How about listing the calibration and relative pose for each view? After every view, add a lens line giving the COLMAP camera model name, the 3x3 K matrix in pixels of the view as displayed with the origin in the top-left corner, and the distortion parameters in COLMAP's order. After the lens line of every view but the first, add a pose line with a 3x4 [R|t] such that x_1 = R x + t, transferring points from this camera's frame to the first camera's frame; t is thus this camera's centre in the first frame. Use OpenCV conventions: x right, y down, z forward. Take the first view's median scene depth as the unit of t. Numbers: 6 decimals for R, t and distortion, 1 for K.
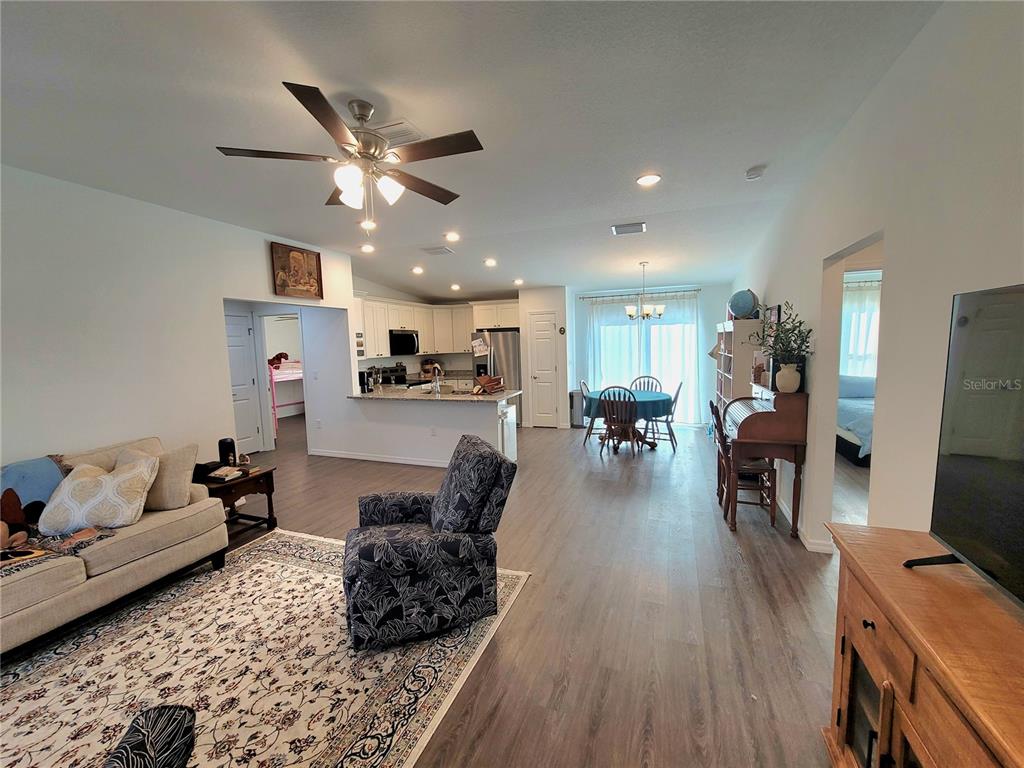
lens RADIAL K [[420.4, 0, 512.2], [0, 420.4, 382.3], [0, 0, 1]] dist [-0.006191, 0.001897]
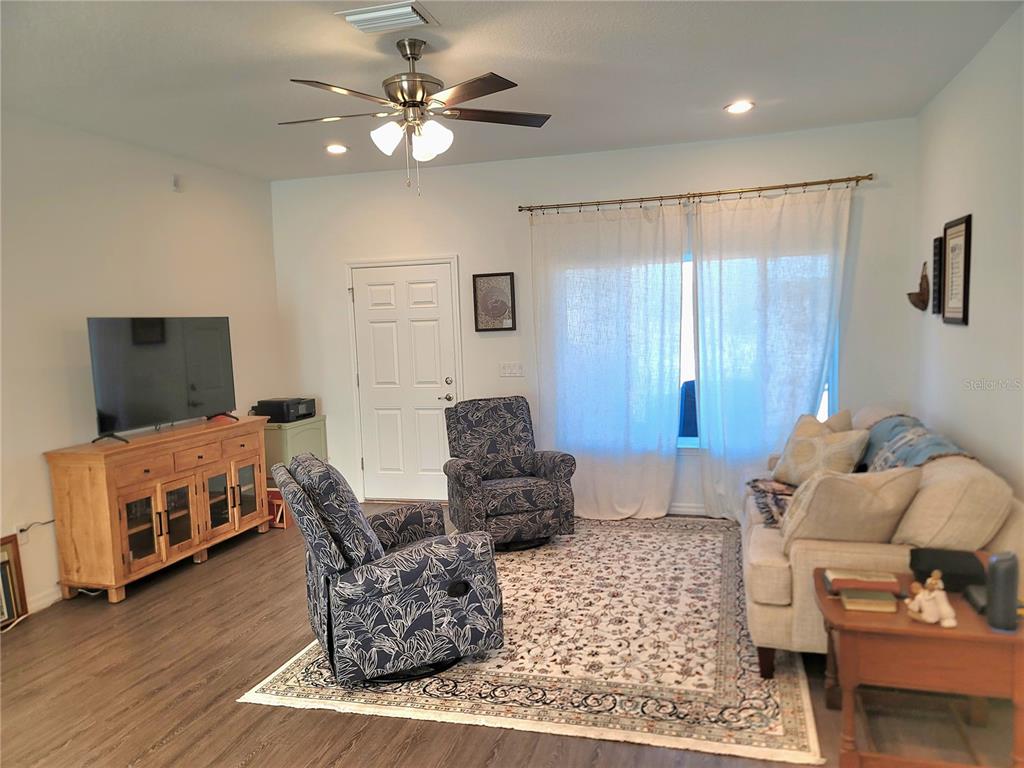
lens RADIAL K [[746.5, 0, 523.1], [0, 746.5, 388.5], [0, 0, 1]] dist [0.084601, -0.074418]
pose [[-0.993922, 0.071112, -0.084033, -0.244454], [0.054242, 0.980617, 0.188275, -0.146489], [0.095793, 0.182573, -0.978515, 1.604362]]
